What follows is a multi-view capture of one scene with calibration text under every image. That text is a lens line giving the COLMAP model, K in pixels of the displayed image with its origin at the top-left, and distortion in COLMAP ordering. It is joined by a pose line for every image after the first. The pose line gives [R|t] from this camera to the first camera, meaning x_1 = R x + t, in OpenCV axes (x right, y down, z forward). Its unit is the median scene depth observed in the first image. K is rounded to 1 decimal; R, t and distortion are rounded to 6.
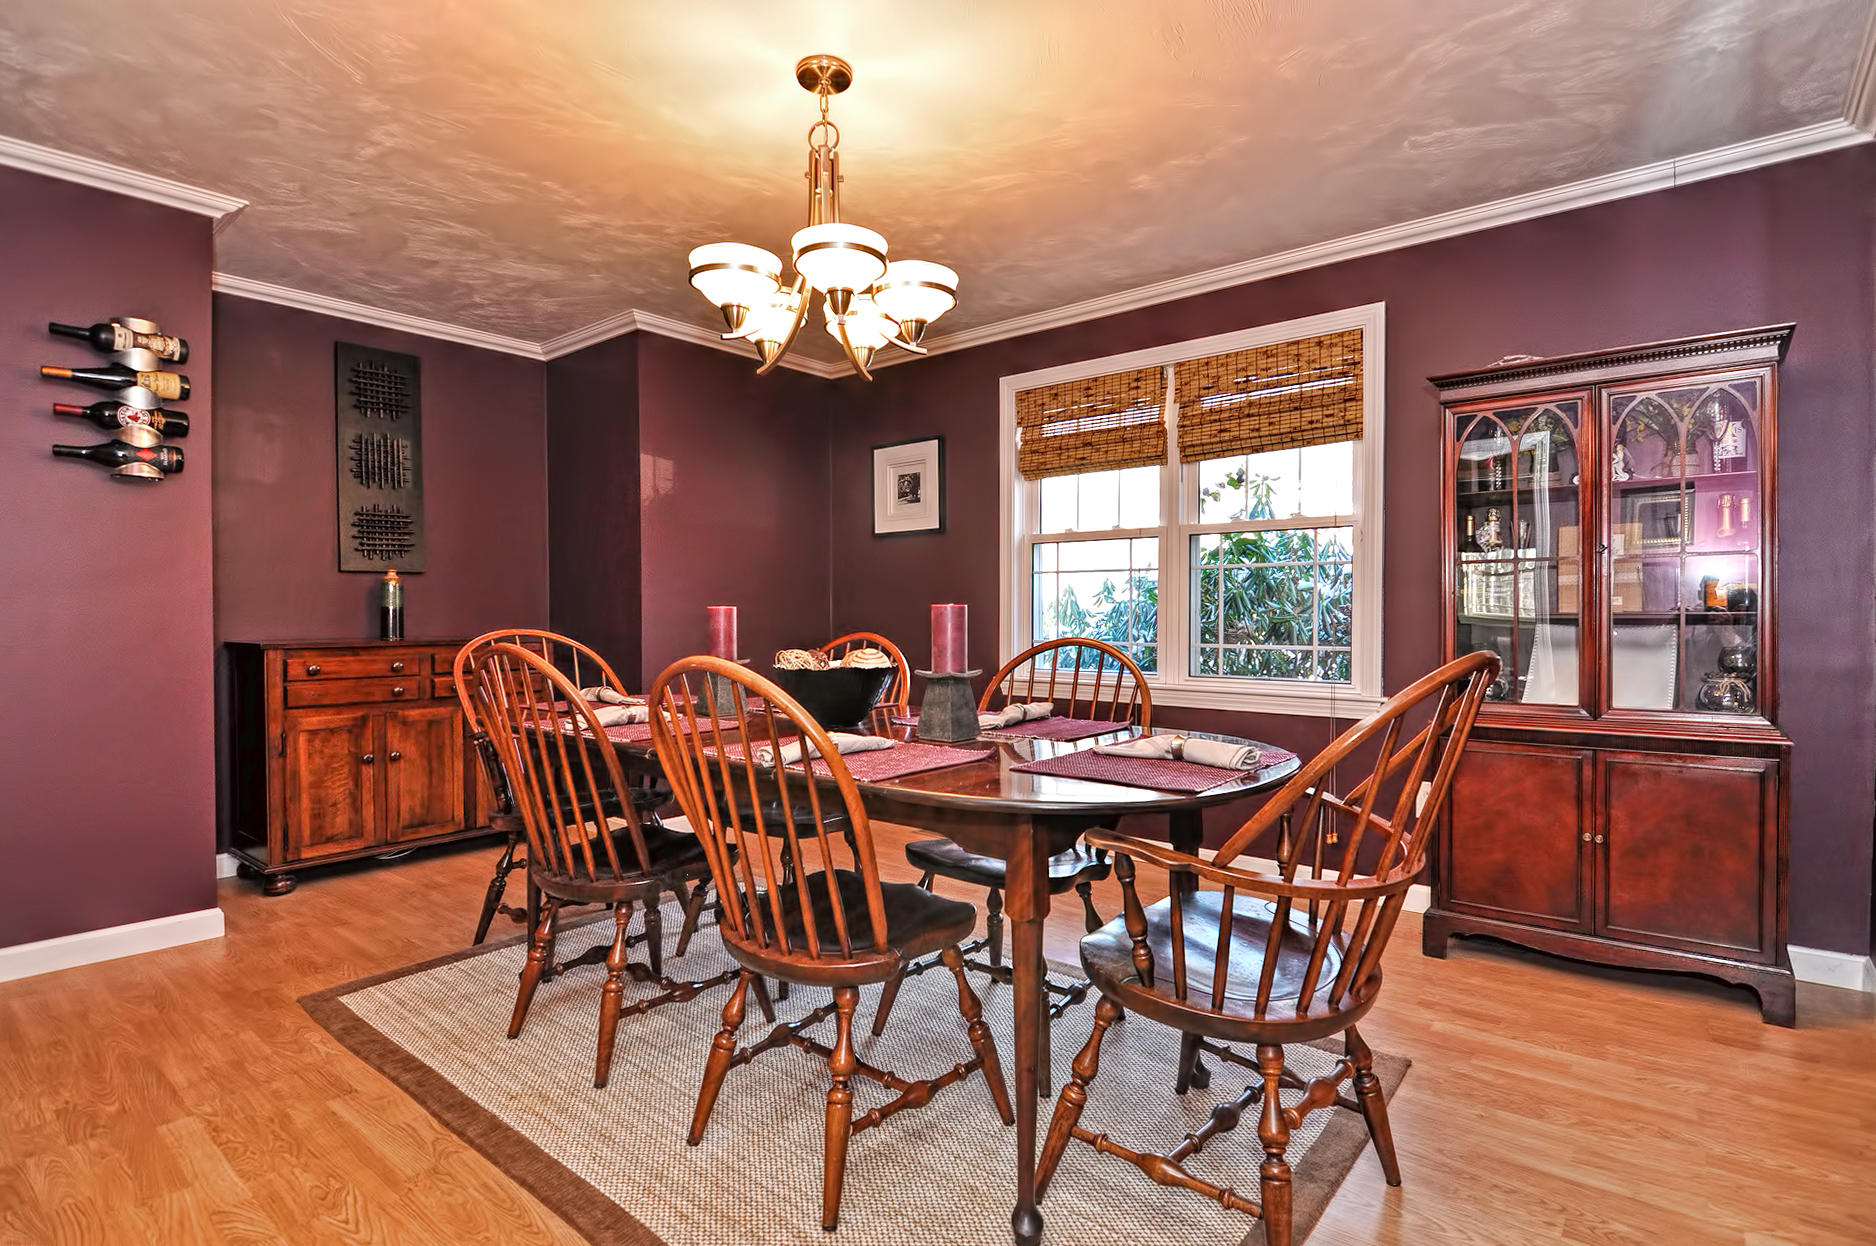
lens RADIAL K [[907.8, 0, 933.3], [0, 907.8, 624.0], [0, 0, 1]] dist [-0.004490, -0.011777]
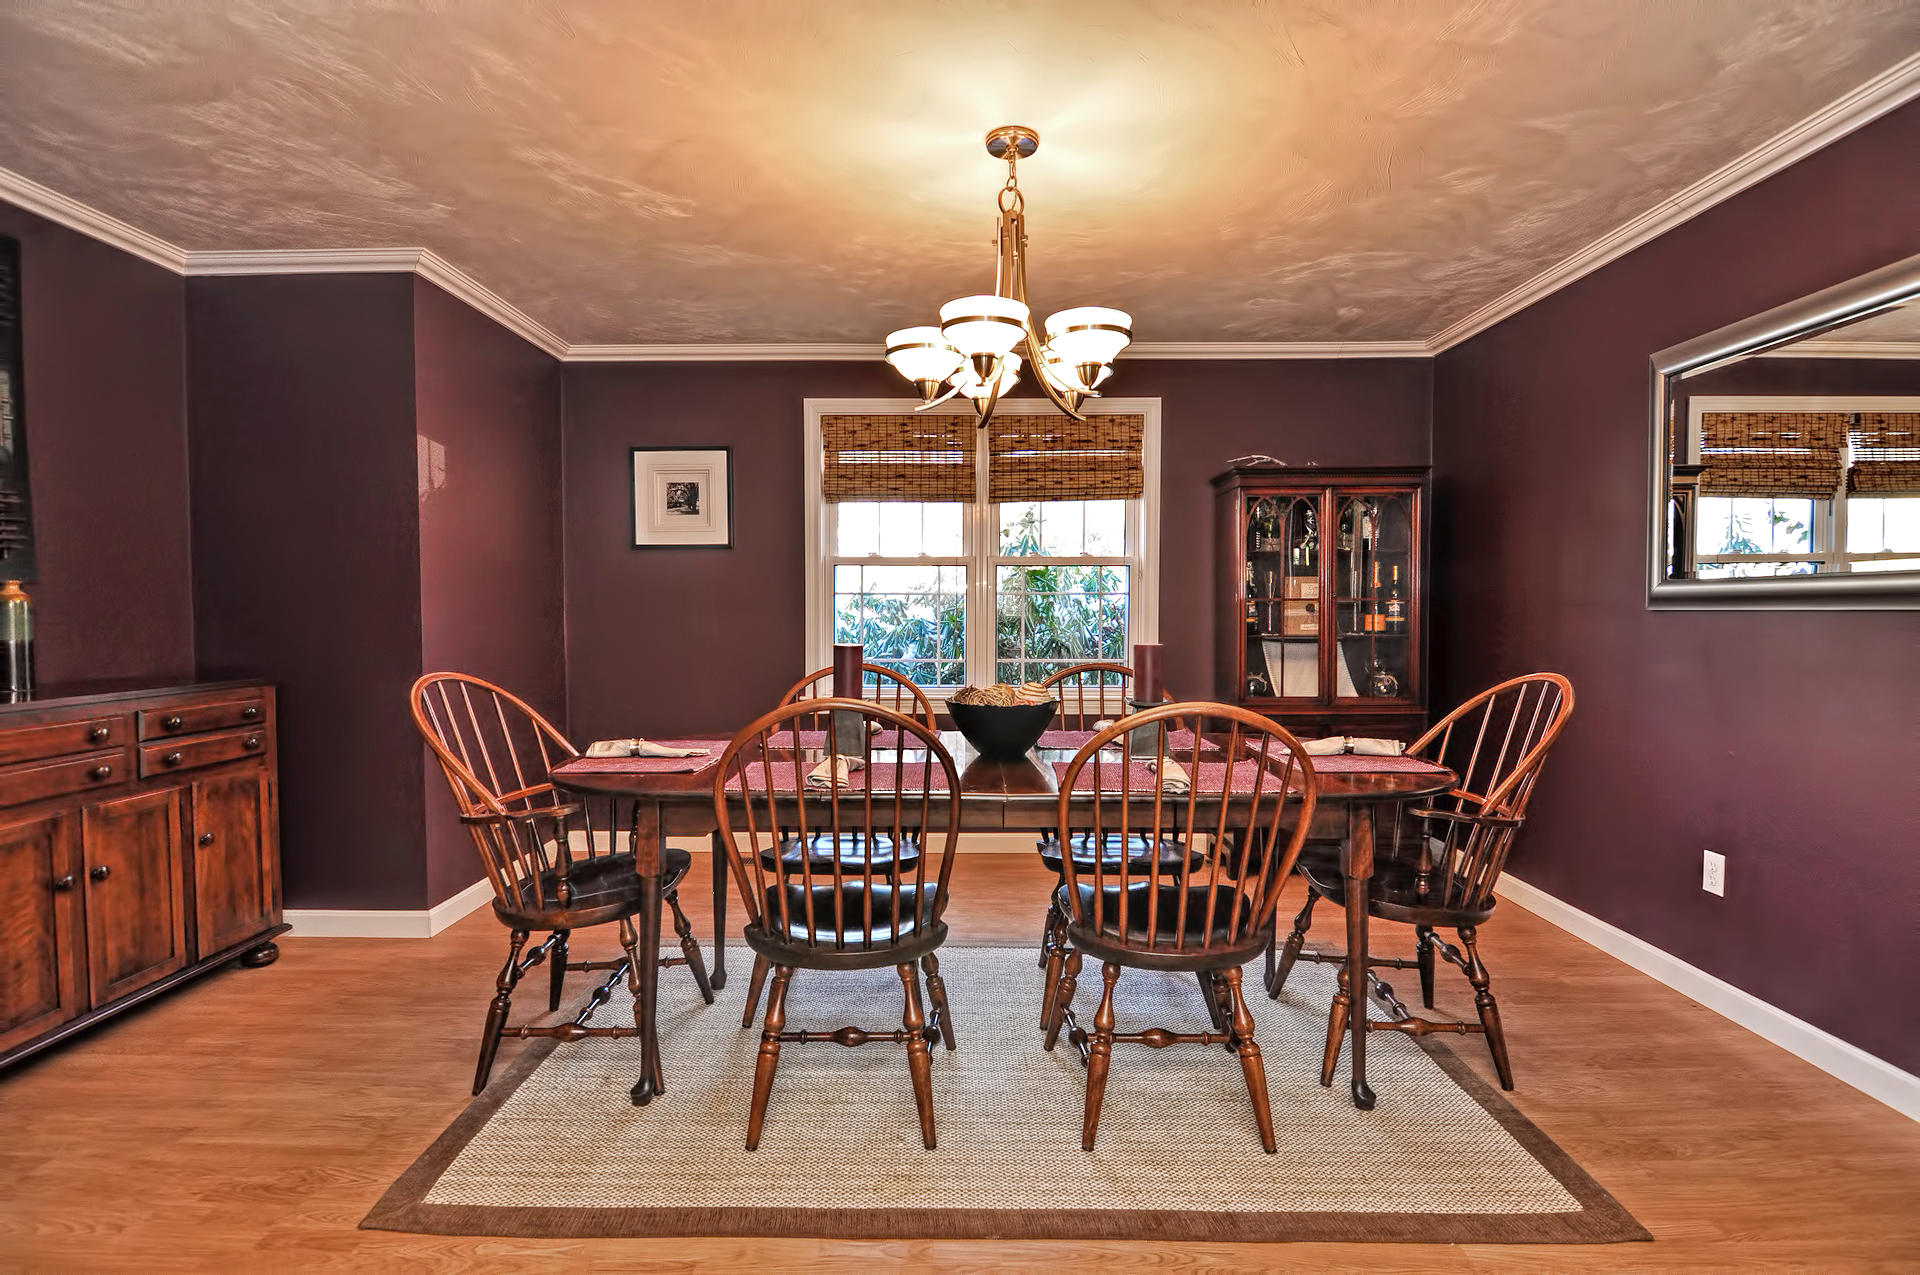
lens RADIAL K [[916.4, 0, 952.0], [0, 916.4, 638.8], [0, 0, 1]] dist [-0.014281, -0.002245]
pose [[0.786424, -0.017891, 0.617428, -0.489822], [0.007143, 0.999777, 0.019873, -0.028572], [-0.617646, -0.011218, 0.786377, 0.115061]]
